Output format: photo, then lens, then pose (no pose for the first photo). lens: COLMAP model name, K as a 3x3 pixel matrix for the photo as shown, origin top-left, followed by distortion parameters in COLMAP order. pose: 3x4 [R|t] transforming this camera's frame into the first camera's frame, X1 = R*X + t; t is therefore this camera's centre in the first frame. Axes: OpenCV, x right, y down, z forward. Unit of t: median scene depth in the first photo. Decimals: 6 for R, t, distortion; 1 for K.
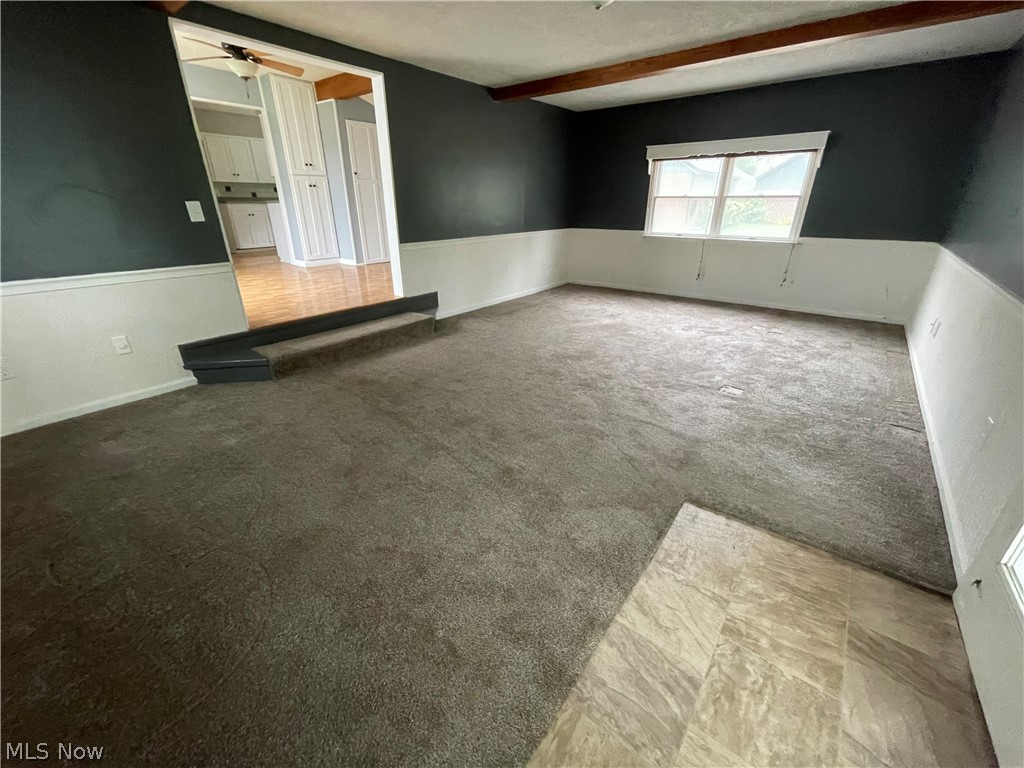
lens RADIAL K [[420.3, 0, 502.4], [0, 420.3, 382.8], [0, 0, 1]] dist [-0.001040, 0.000091]
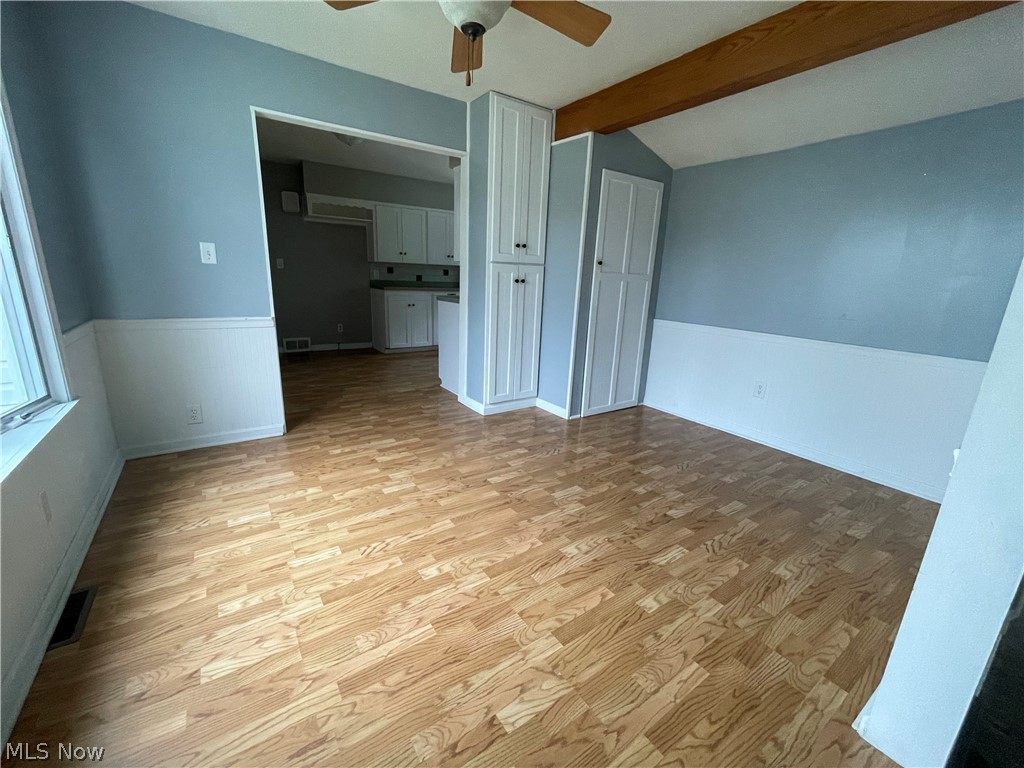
lens RADIAL K [[420.3, 0, 515.6], [0, 420.3, 385.0], [0, 0, 1]] dist [-0.001040, 0.000091]
pose [[0.962779, 0.110238, -0.246789, -0.317137], [-0.146928, 0.979819, -0.135522, -0.266685], [0.226869, 0.166738, 0.959546, 0.503888]]
